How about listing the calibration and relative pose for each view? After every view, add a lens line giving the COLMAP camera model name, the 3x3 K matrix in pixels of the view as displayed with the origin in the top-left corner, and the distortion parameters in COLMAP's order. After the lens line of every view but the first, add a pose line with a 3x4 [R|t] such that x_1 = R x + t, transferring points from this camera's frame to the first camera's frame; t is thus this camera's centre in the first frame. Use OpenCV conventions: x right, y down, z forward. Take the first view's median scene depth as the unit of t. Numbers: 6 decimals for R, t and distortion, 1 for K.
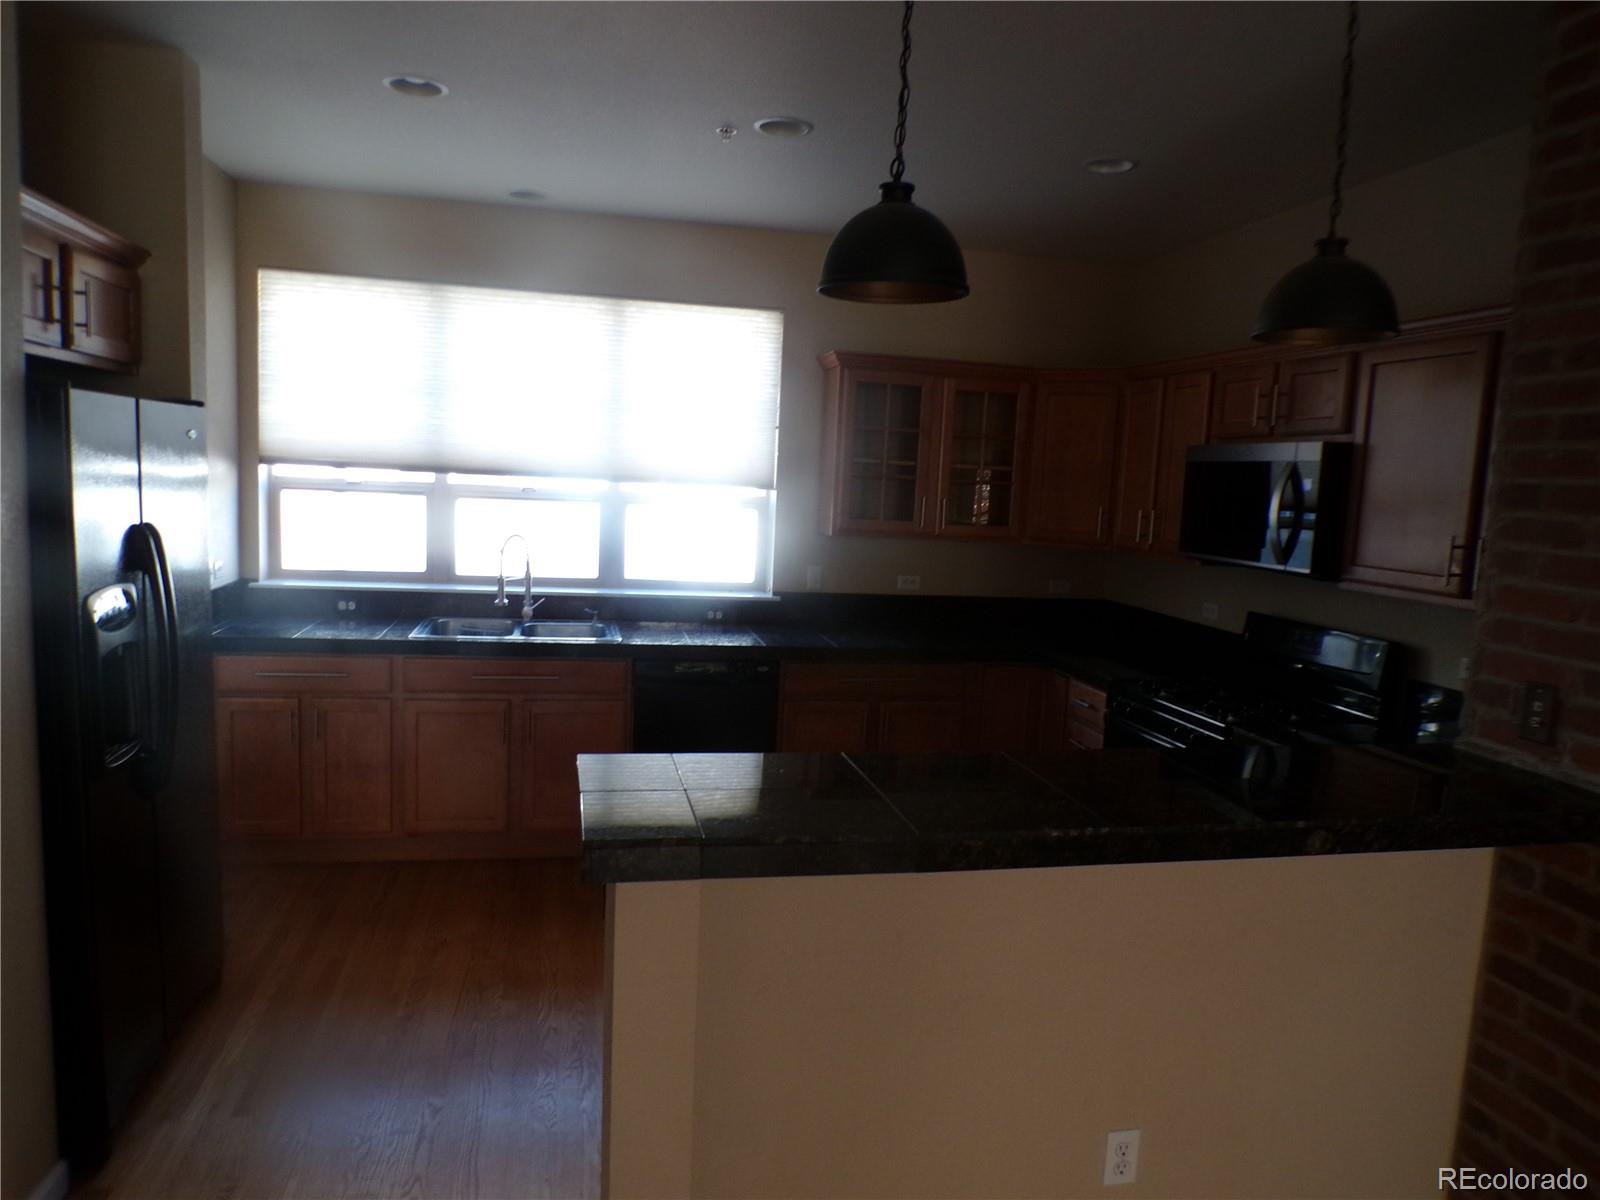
lens RADIAL K [[1088.8, 0, 800.0], [0, 1088.8, 613.7], [0, 0, 1]] dist [-0.040308, 0.020664]
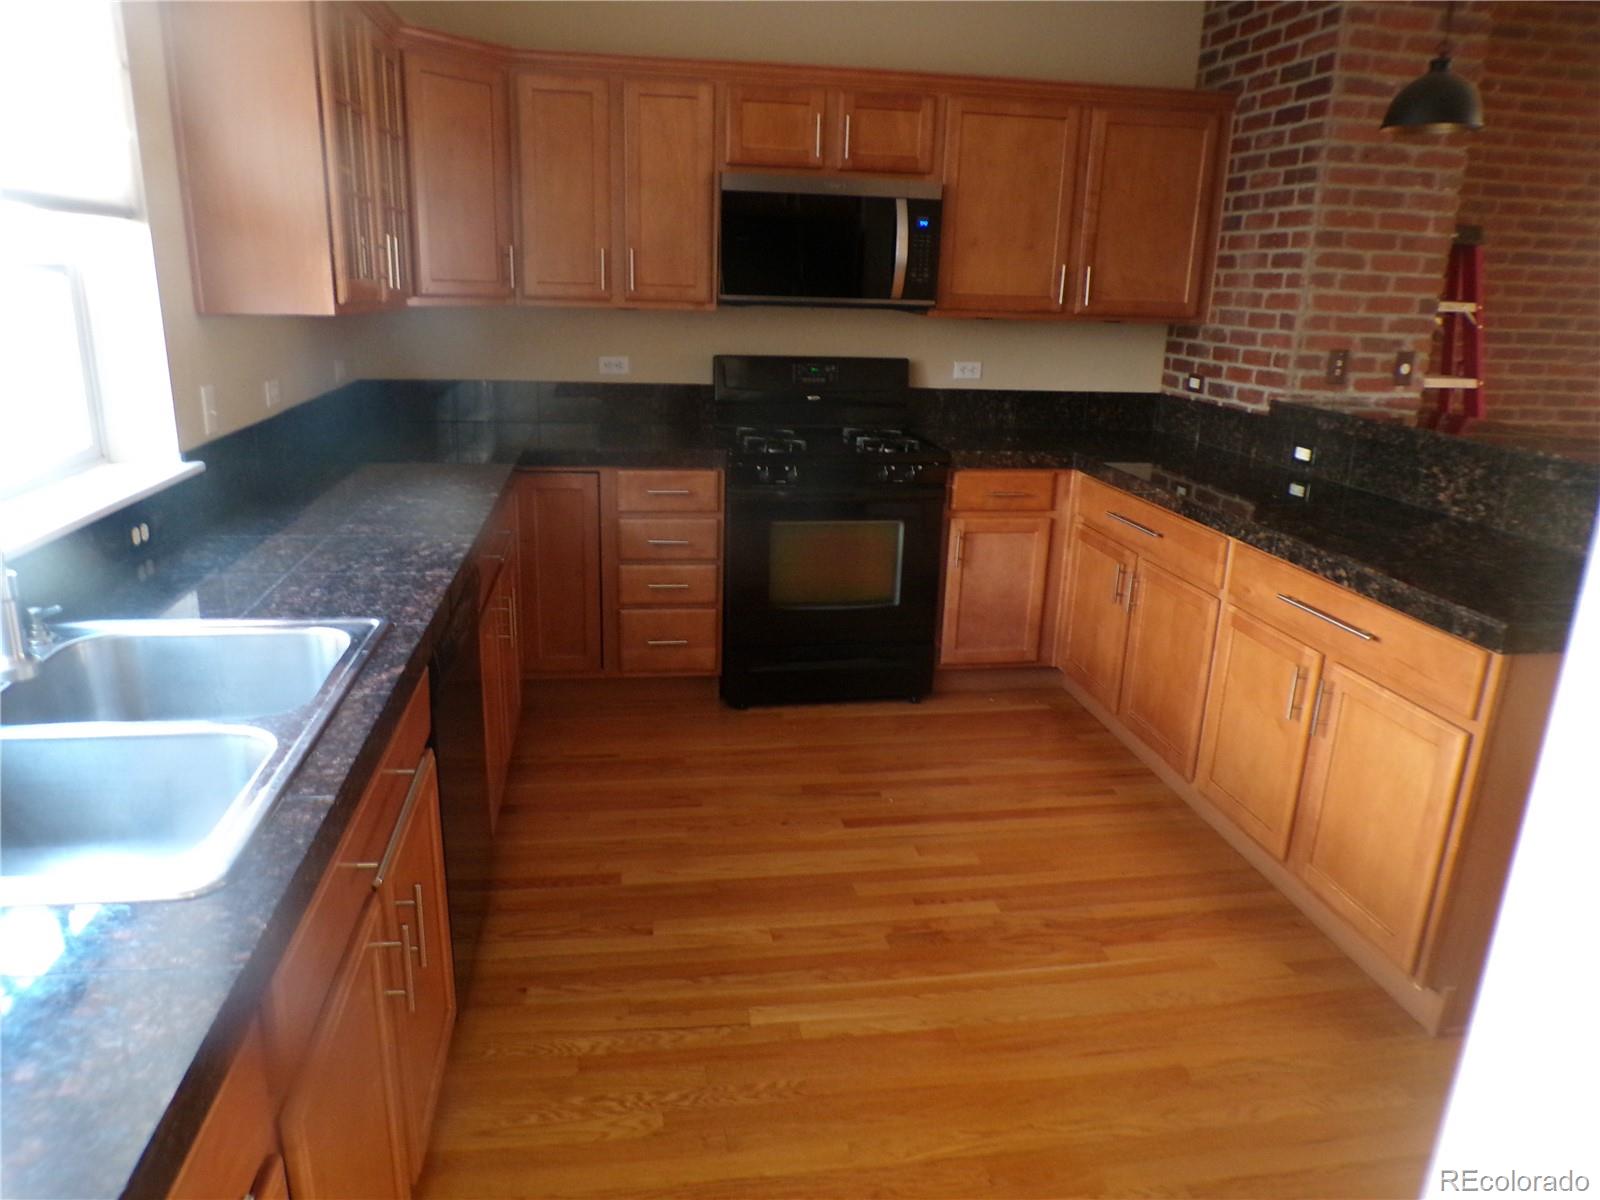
lens RADIAL K [[1088.8, 0, 800.0], [0, 1088.8, 613.7], [0, 0, 1]] dist [-0.040308, 0.020664]
pose [[0.060690, -0.338209, 0.939112, -1.167694], [0.102546, 0.937981, 0.331175, -0.204367], [-0.992875, 0.076203, 0.091608, 1.737477]]
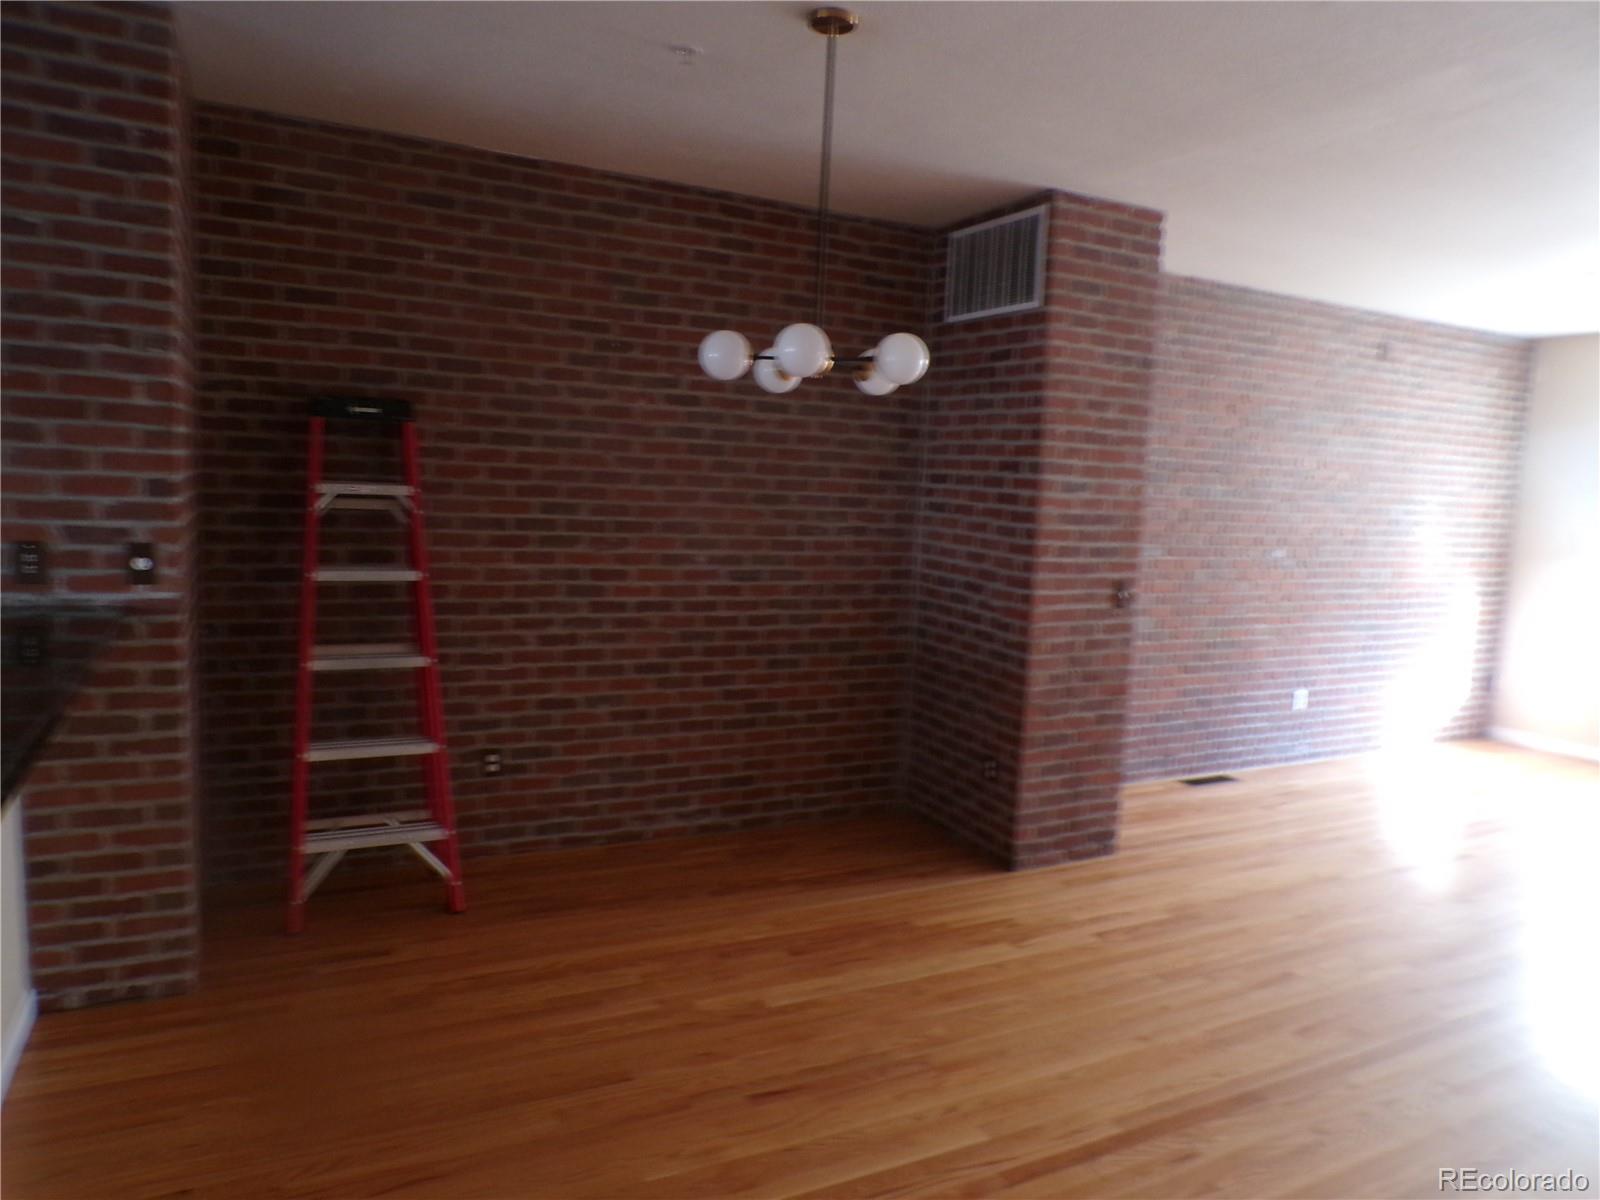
lens RADIAL K [[1088.8, 0, 800.0], [0, 1088.8, 613.7], [0, 0, 1]] dist [-0.040308, 0.020664]
pose [[-0.250121, -0.176539, 0.951984, -0.881262], [0.065748, 0.977870, 0.198614, -0.052045], [-0.965980, 0.112269, -0.232978, 0.367681]]
